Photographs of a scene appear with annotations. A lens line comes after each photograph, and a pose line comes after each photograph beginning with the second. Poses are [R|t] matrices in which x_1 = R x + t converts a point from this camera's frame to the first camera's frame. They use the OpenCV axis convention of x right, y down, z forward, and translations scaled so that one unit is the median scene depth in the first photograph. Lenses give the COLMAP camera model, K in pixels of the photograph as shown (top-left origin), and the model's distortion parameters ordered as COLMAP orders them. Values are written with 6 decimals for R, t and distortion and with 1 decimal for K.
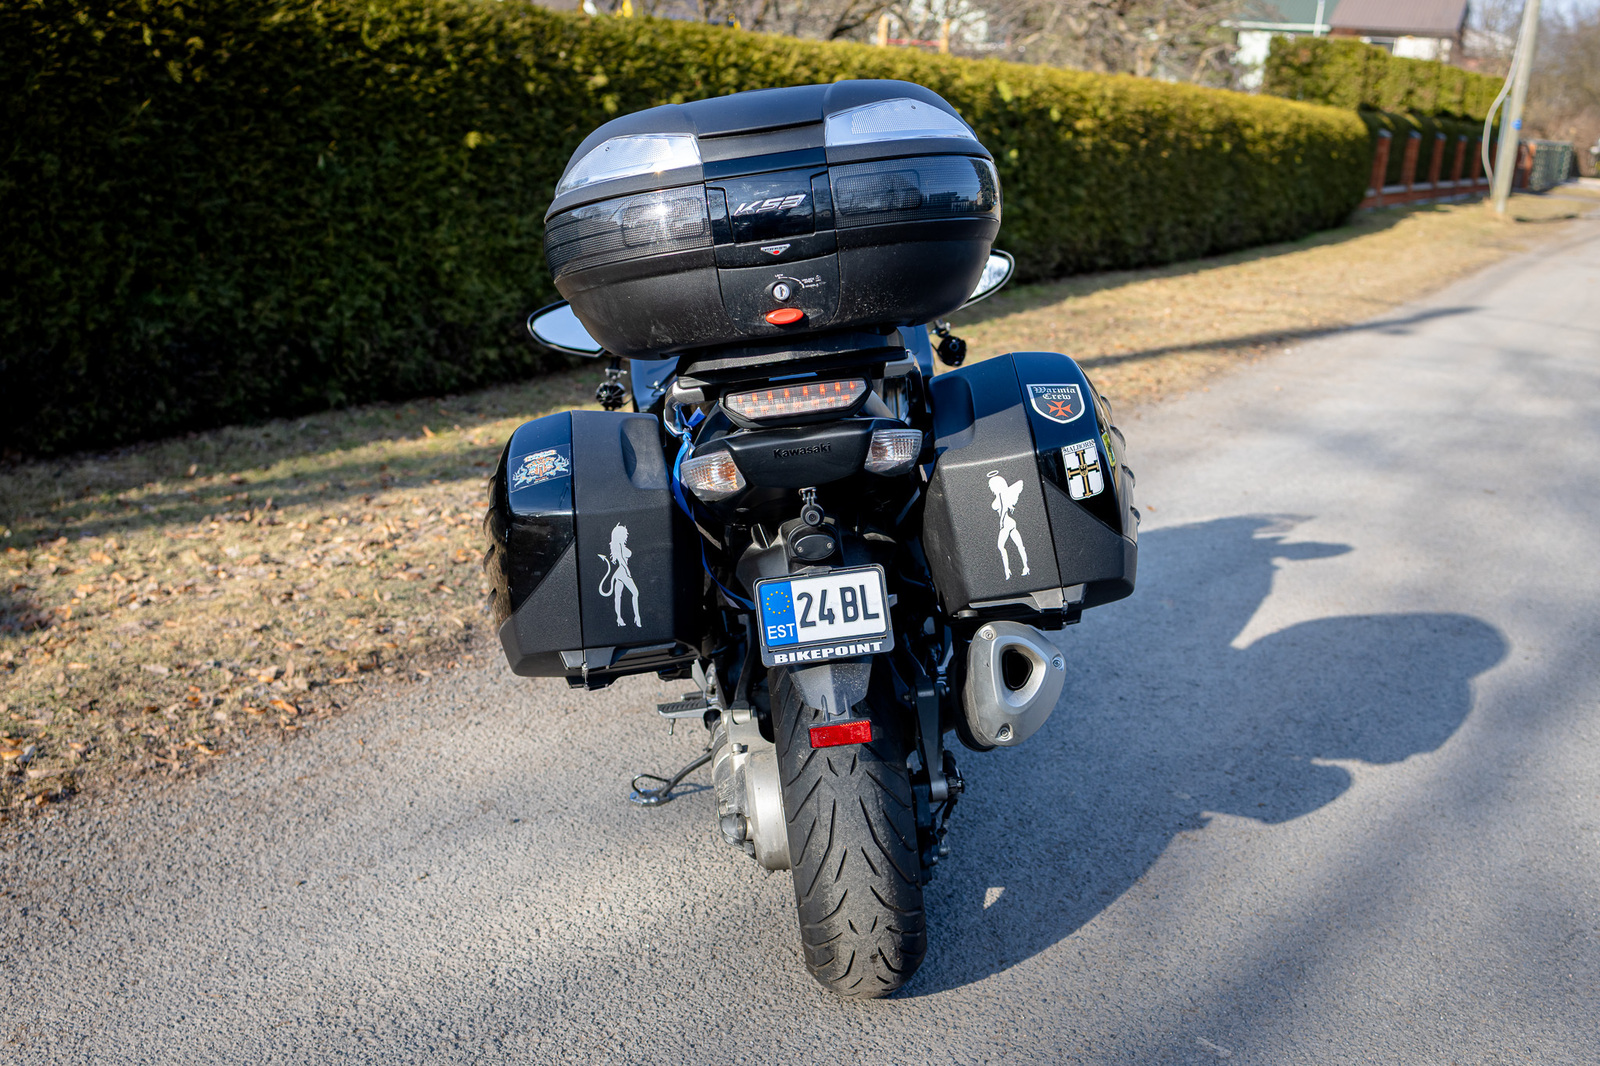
lens RADIAL K [[1637.5, 0, 727.5], [0, 1637.5, 582.0], [0, 0, 1]] dist [-0.010555, 0.020442]
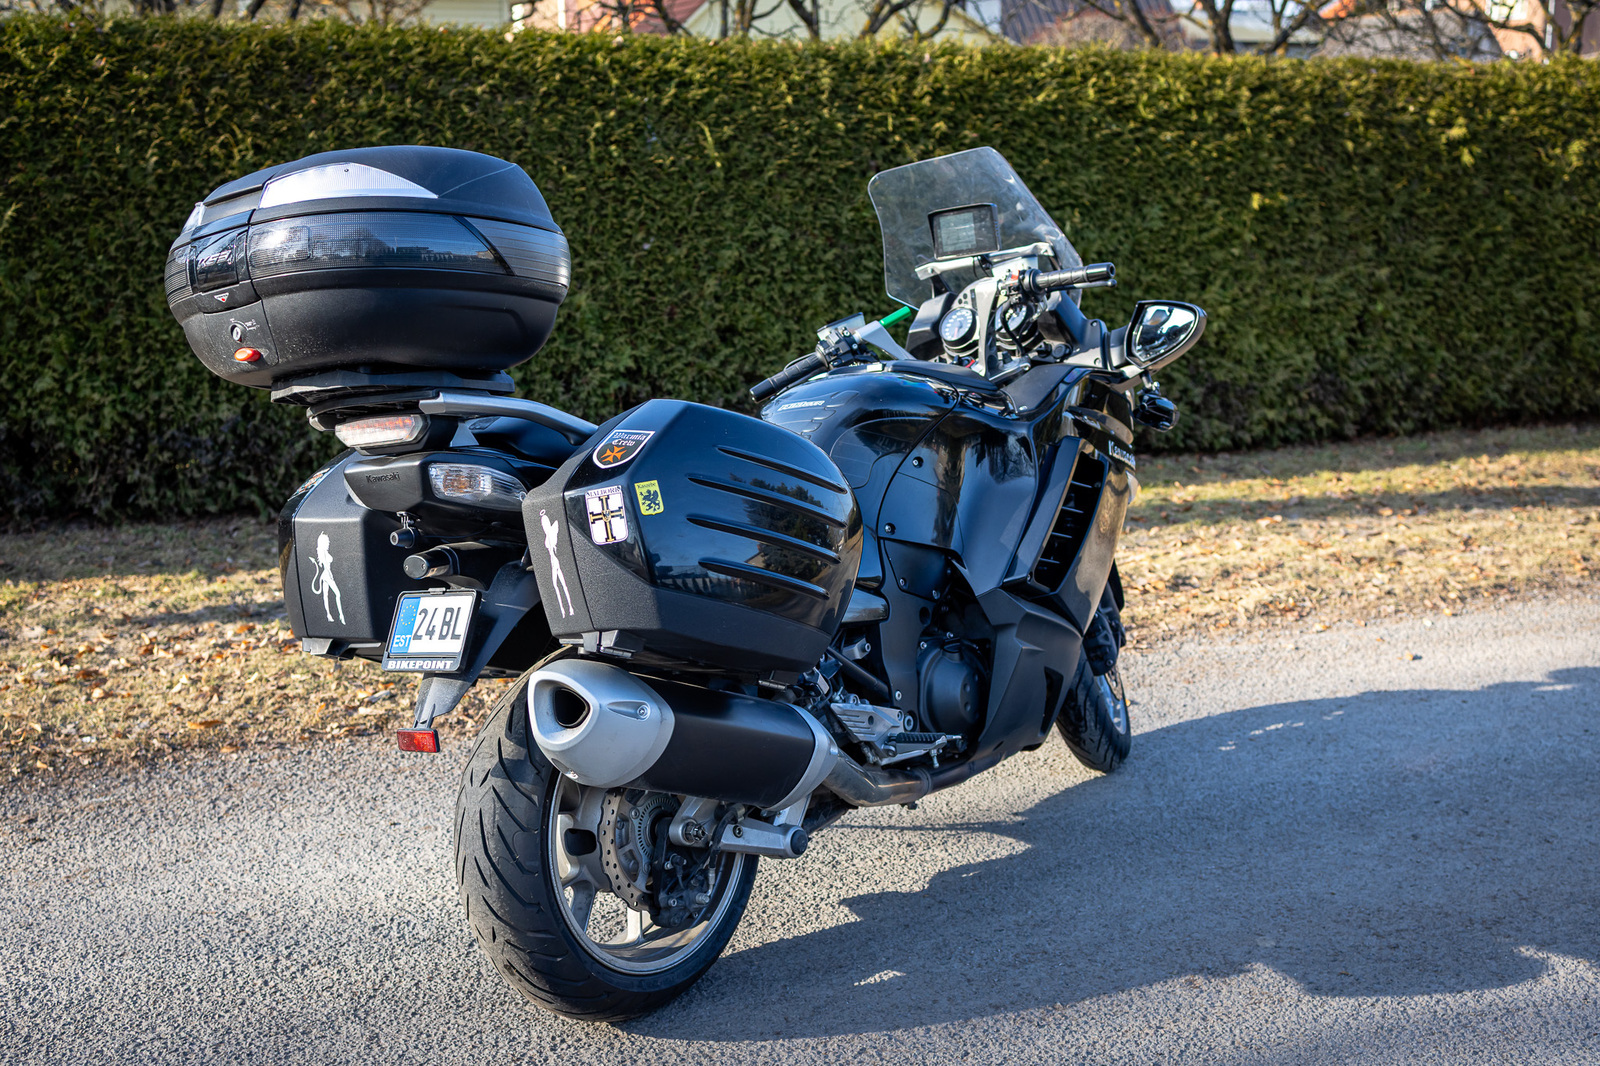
lens RADIAL K [[1604.8, 0, 800.0], [0, 1604.8, 533.0], [0, 0, 1]] dist [-0.016836, 0.030376]
pose [[0.804348, 0.080381, -0.588696, 0.227494], [-0.118042, 0.992675, -0.025742, -0.011894], [0.582315, 0.090196, 0.807944, 0.071165]]
